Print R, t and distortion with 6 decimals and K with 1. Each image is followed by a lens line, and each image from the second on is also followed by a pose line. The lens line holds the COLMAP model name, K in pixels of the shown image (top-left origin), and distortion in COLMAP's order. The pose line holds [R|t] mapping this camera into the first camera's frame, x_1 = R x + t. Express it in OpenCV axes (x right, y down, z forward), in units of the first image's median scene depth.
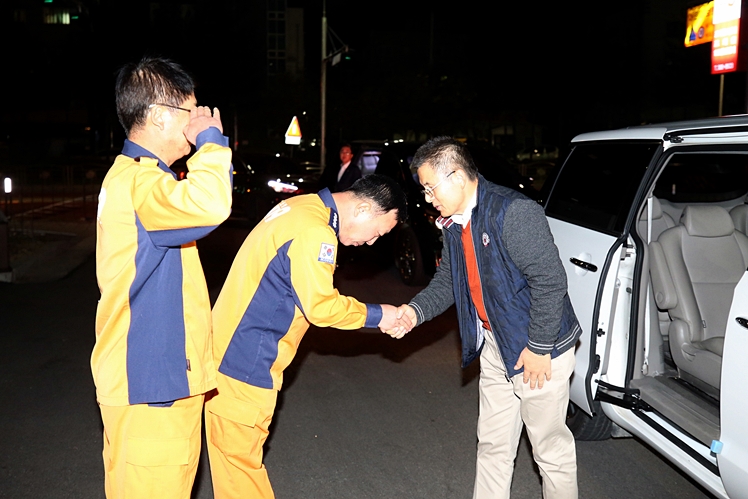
lens RADIAL K [[743.9, 0, 374.0], [0, 743.9, 249.5], [0, 0, 1]] dist [0.106999, 0.000389]
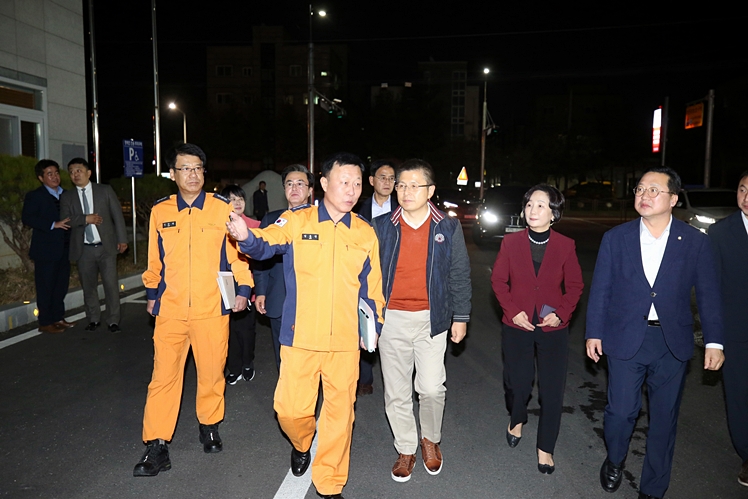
lens RADIAL K [[743.9, 0, 374.0], [0, 743.9, 249.5], [0, 0, 1]] dist [0.106999, 0.000389]
pose [[0.966629, 0.018624, -0.255501, 0.106613], [-0.031670, 0.998391, -0.047041, 0.065231], [0.254214, 0.053562, 0.965664, -0.492715]]
